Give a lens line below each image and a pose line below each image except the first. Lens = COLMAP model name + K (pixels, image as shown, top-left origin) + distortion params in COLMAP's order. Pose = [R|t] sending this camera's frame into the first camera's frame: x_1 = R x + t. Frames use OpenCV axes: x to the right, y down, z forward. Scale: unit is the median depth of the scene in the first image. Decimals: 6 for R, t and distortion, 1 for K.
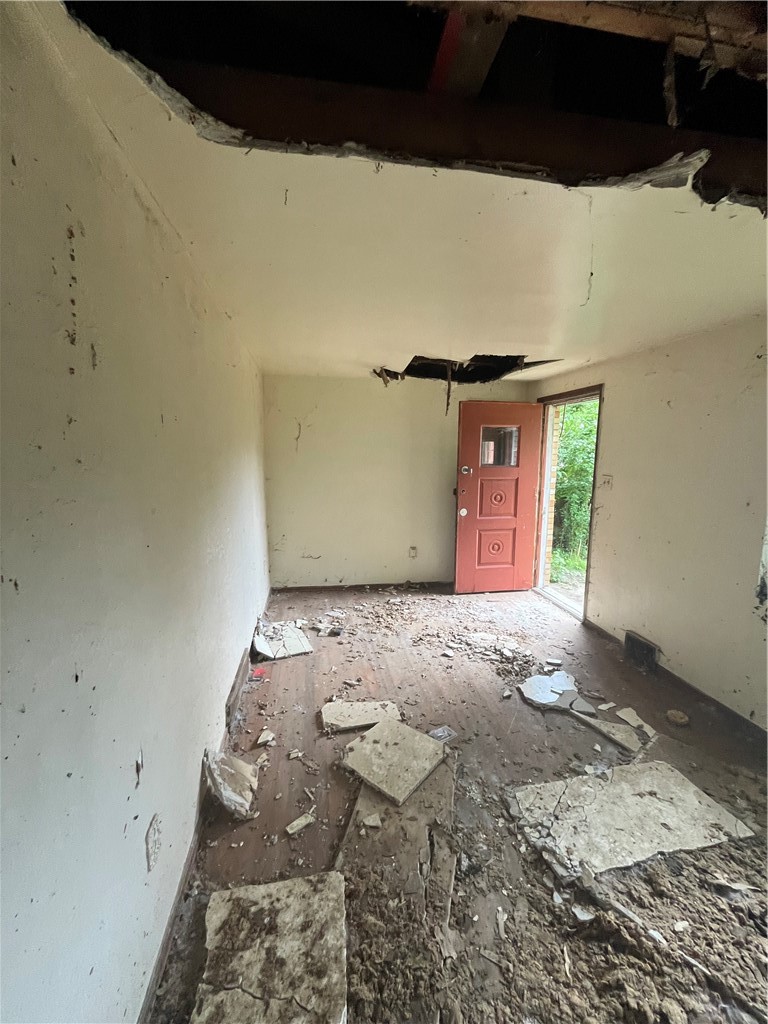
lens RADIAL K [[417.2, 0, 384.0], [0, 417.2, 512.0], [0, 0, 1]] dist [-0.002630, -0.000189]
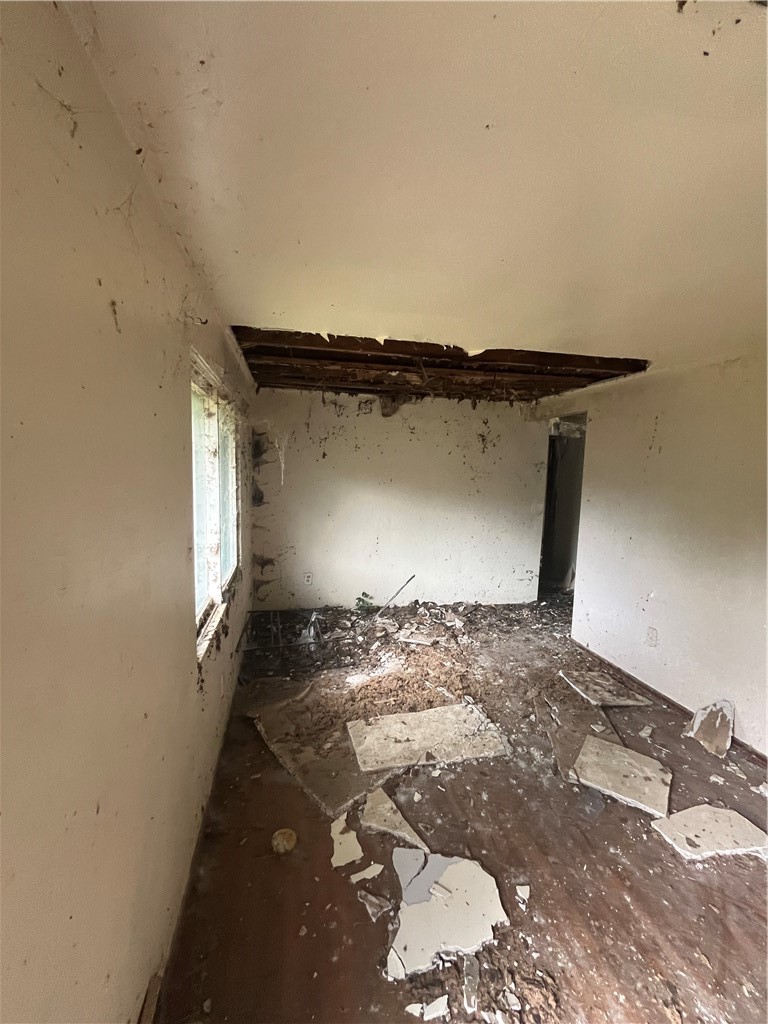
lens RADIAL K [[417.2, 0, 384.0], [0, 417.2, 512.0], [0, 0, 1]] dist [-0.002630, -0.000189]
pose [[-0.998078, -0.031806, -0.053190, 0.754337], [-0.044004, 0.968056, 0.246842, -0.298916], [0.043640, 0.248708, -0.967595, 1.990243]]
